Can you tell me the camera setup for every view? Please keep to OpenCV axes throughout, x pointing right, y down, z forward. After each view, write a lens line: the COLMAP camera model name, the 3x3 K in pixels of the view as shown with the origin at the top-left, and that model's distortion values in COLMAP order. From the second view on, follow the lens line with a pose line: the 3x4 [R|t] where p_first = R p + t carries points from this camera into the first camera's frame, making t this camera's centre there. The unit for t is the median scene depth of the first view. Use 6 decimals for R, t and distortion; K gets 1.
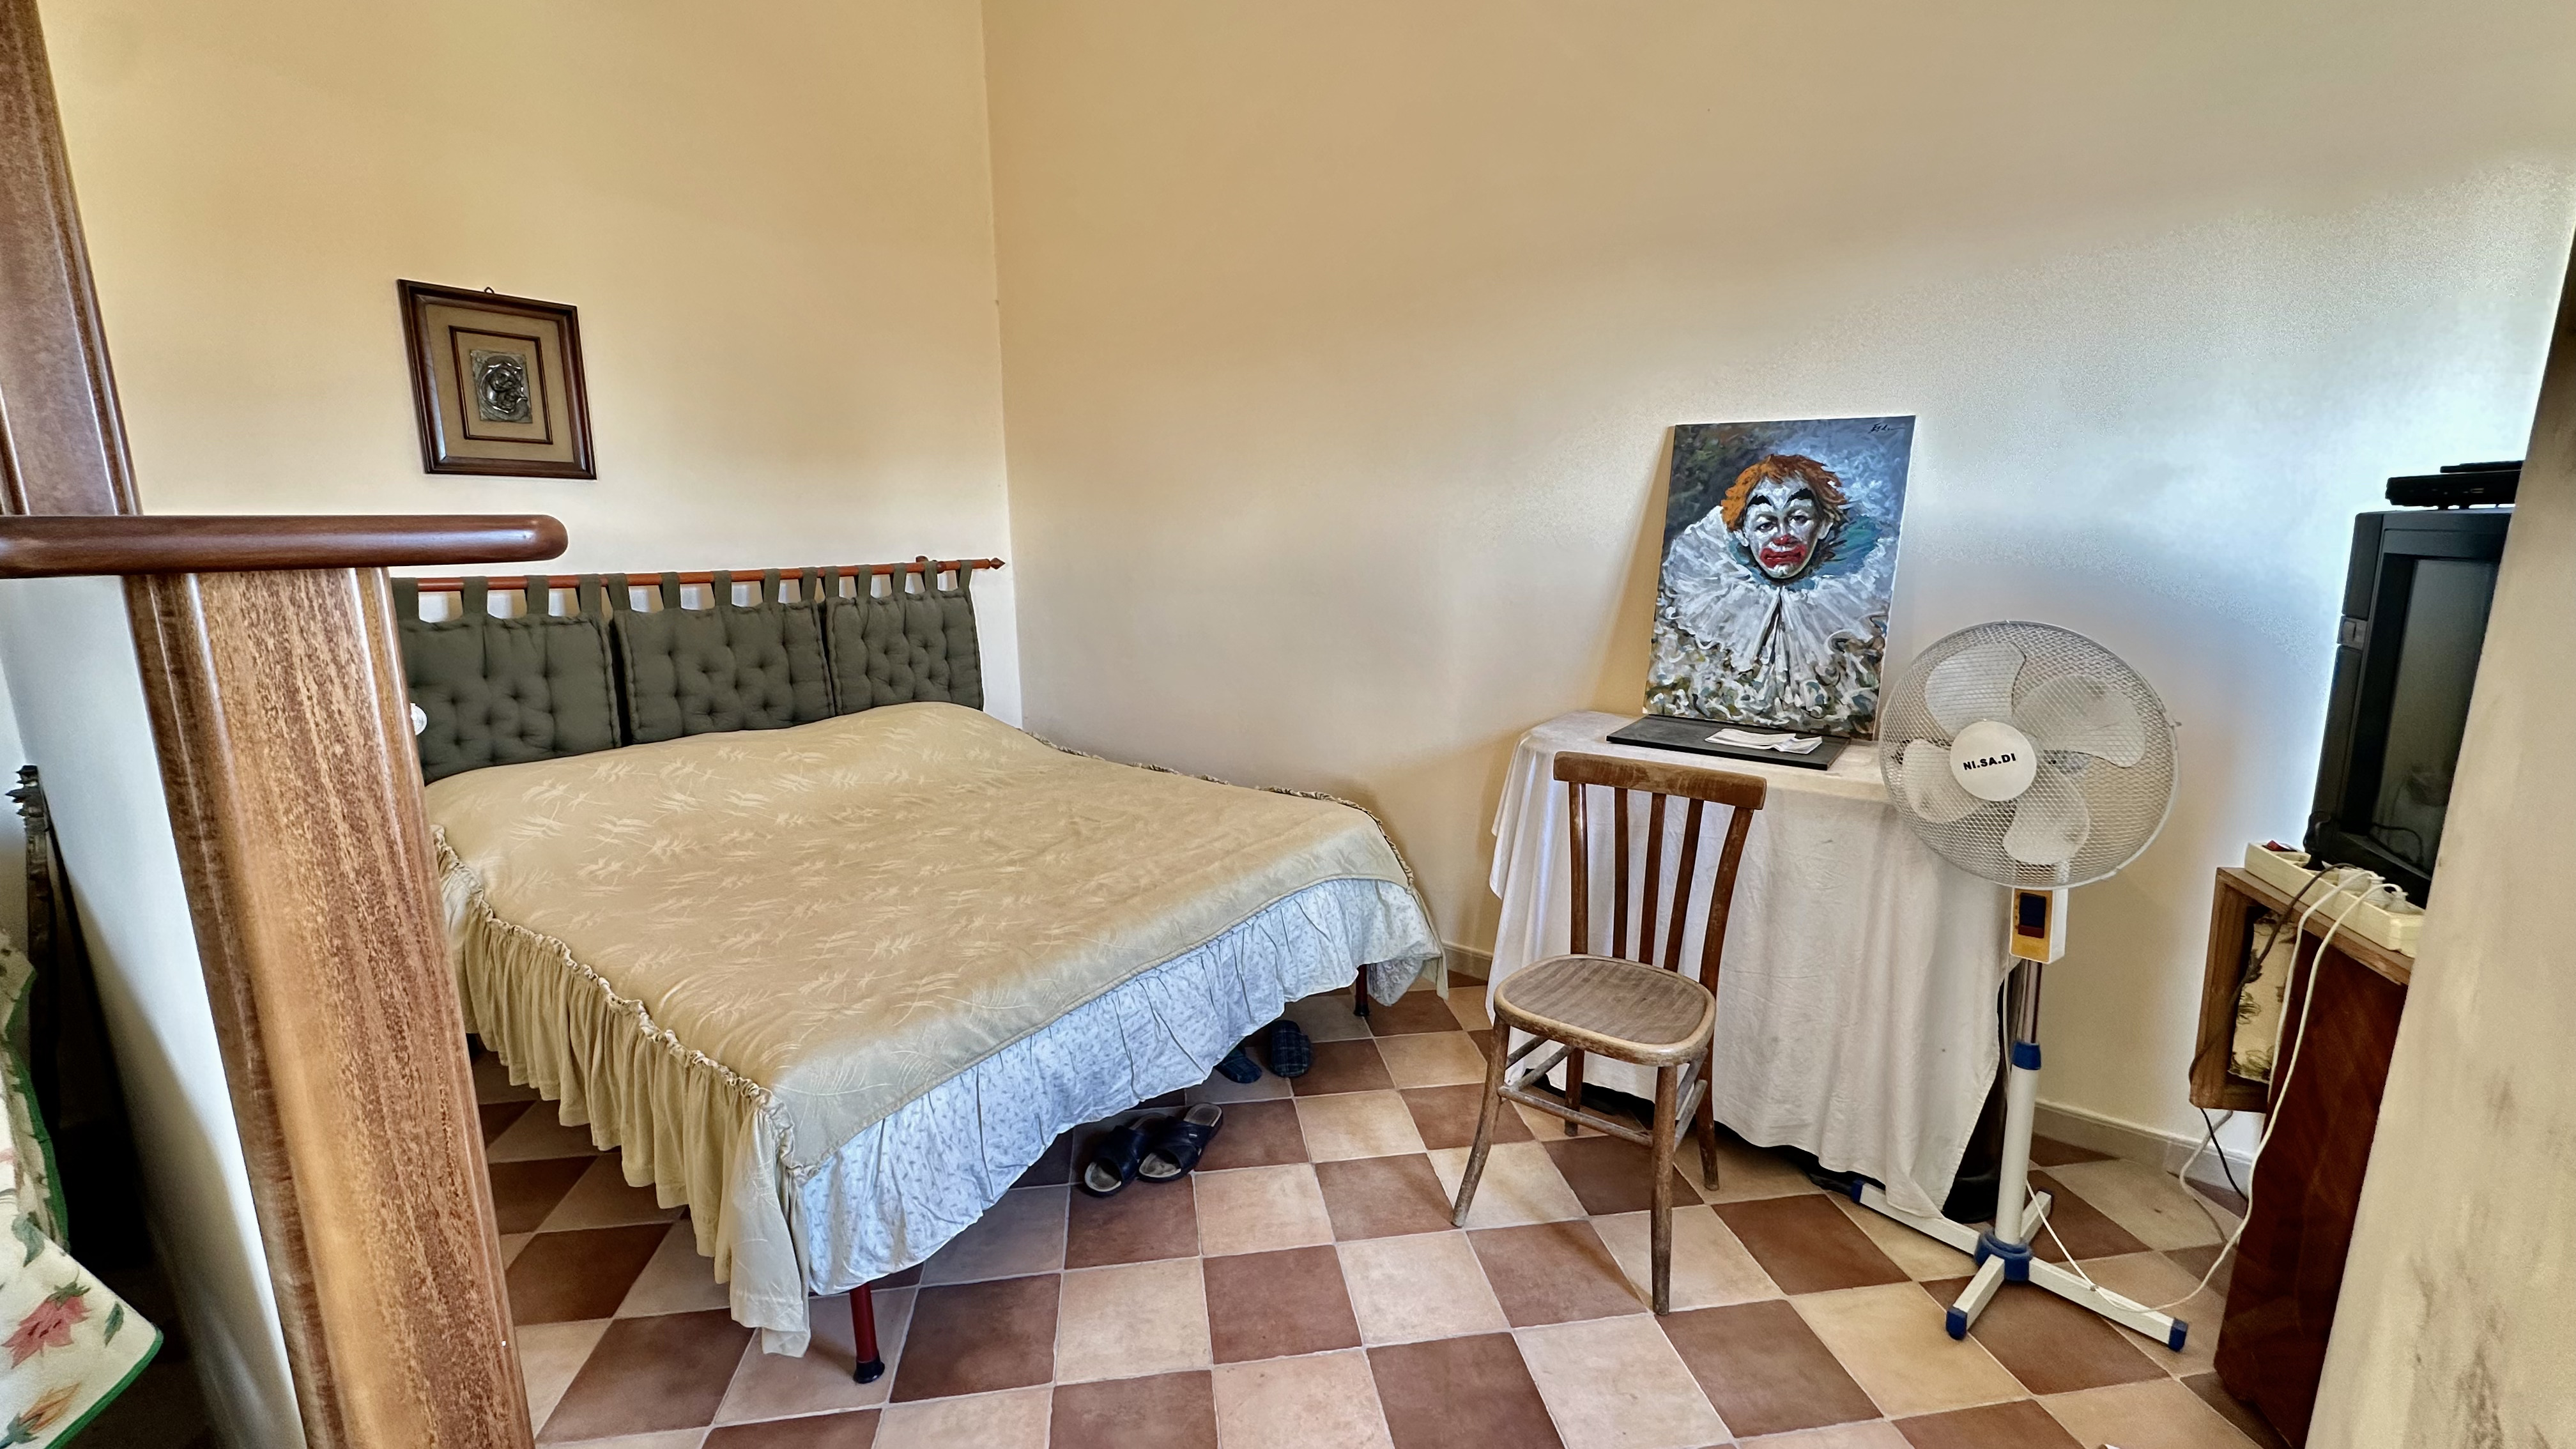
lens RADIAL K [[1026.6, 0, 1285.1], [0, 1026.6, 721.7], [0, 0, 1]] dist [-0.003947, 0.001102]
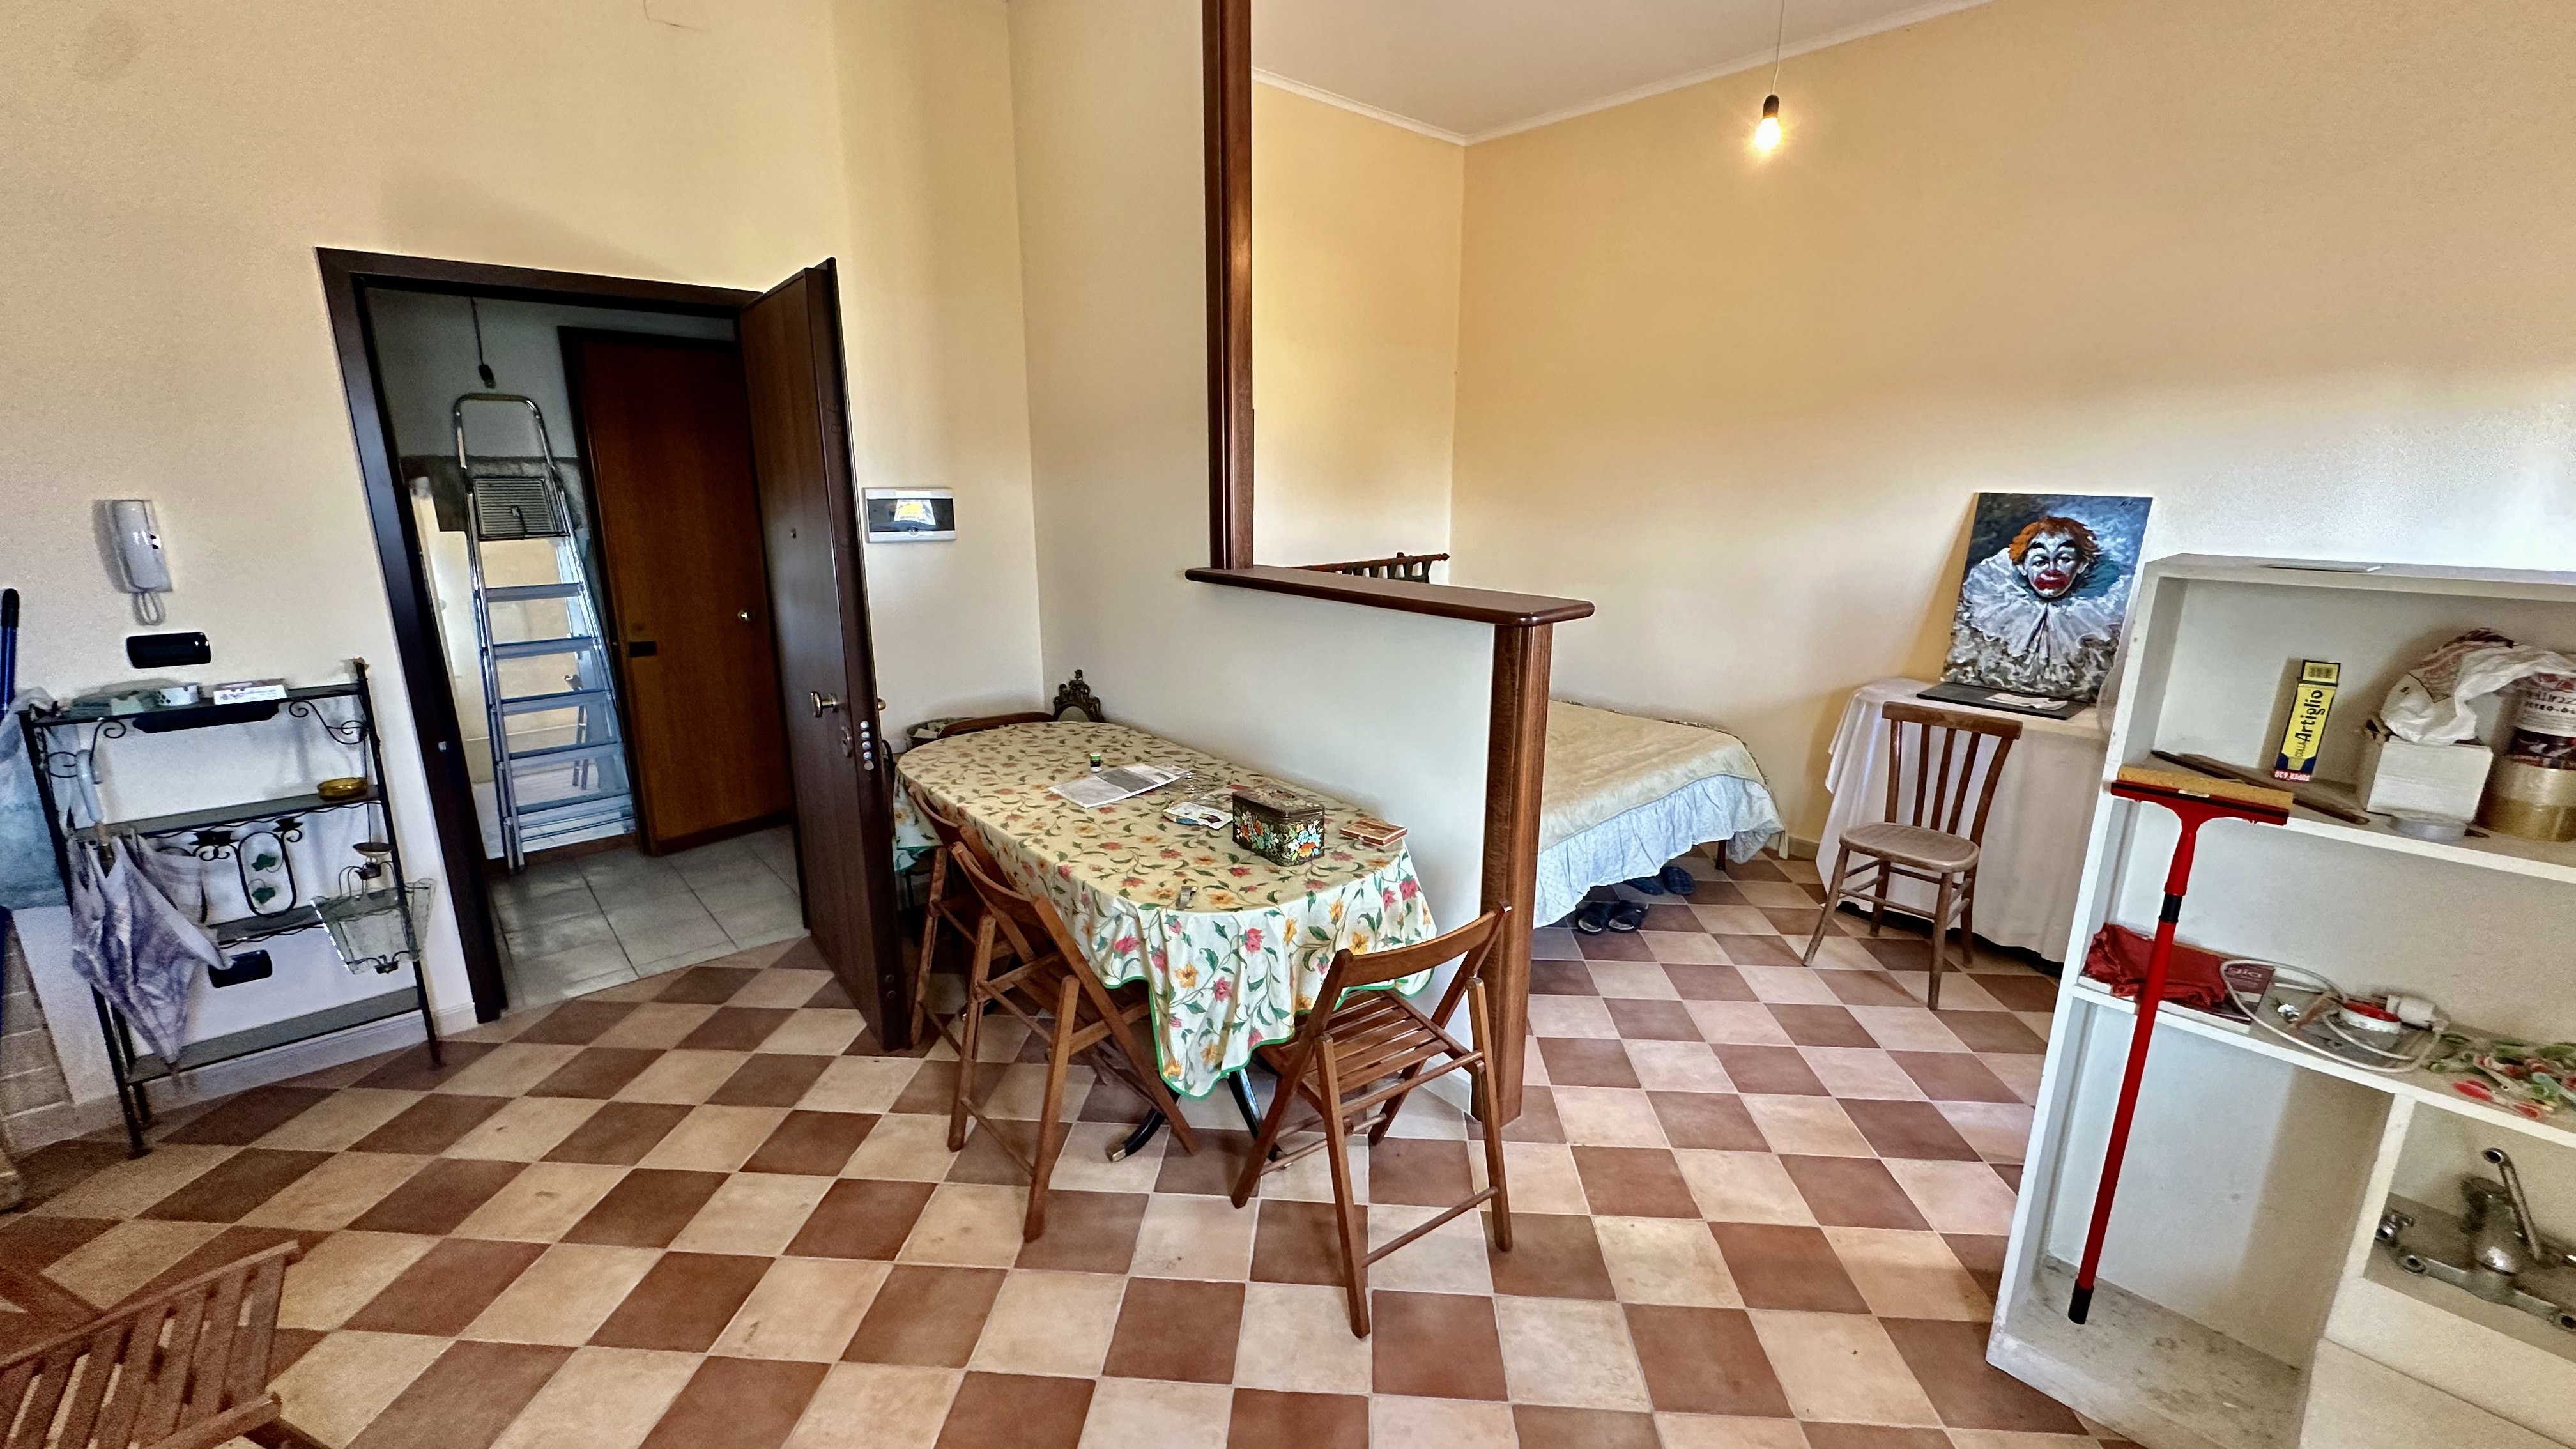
lens RADIAL K [[1026.6, 0, 1286.0], [0, 1026.6, 720.8], [0, 0, 1]] dist [-0.003947, 0.001102]
pose [[0.977008, 0.054607, -0.206092, -0.315701], [-0.044245, 0.997530, 0.054560, 0.012041], [0.208562, -0.044187, 0.977010, -0.769723]]
